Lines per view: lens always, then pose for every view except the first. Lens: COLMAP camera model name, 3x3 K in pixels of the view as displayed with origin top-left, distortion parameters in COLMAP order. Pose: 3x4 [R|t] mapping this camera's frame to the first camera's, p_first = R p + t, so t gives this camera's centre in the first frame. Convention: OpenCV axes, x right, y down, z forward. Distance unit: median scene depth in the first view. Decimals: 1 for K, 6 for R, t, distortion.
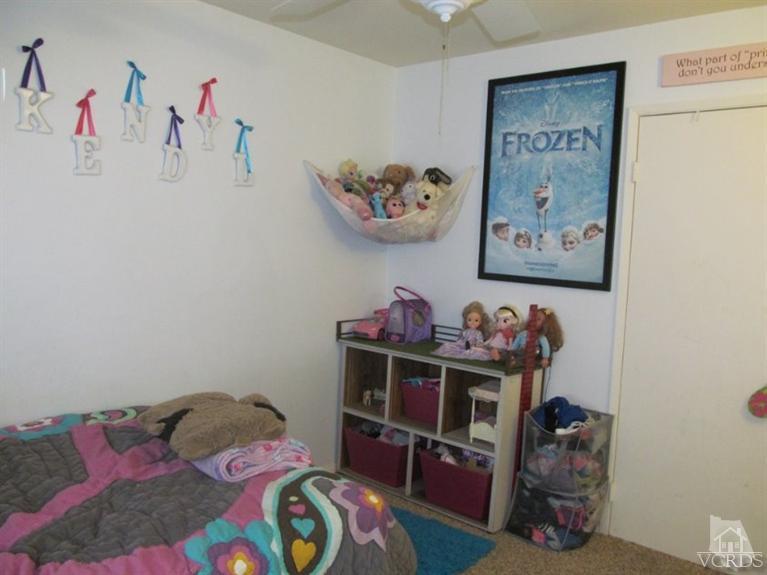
lens RADIAL K [[637.7, 0, 386.6], [0, 637.7, 288.1], [0, 0, 1]] dist [-0.060028, 0.024458]
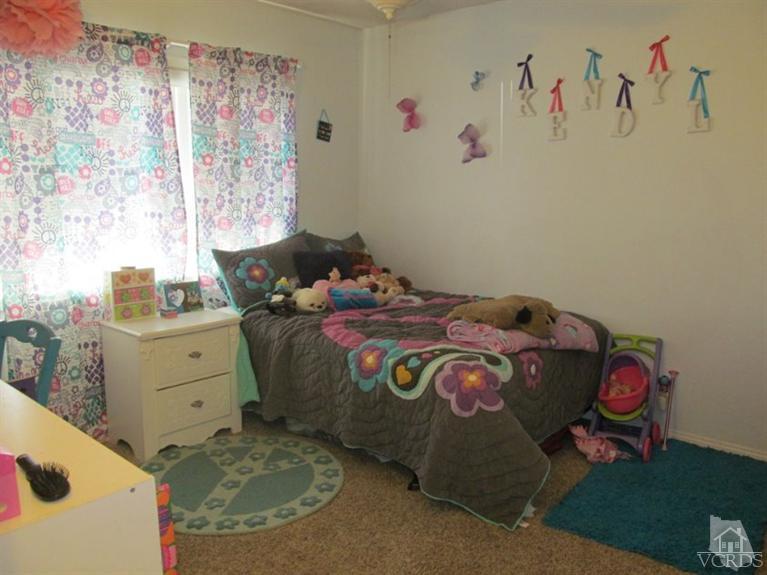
lens RADIAL K [[637.7, 0, 386.6], [0, 637.7, 288.1], [0, 0, 1]] dist [-0.060028, 0.024458]
pose [[0.008244, 0.122339, -0.992454, 0.924228], [-0.085581, 0.988933, 0.121194, 0.008425], [0.996297, 0.083936, 0.018623, 0.586958]]
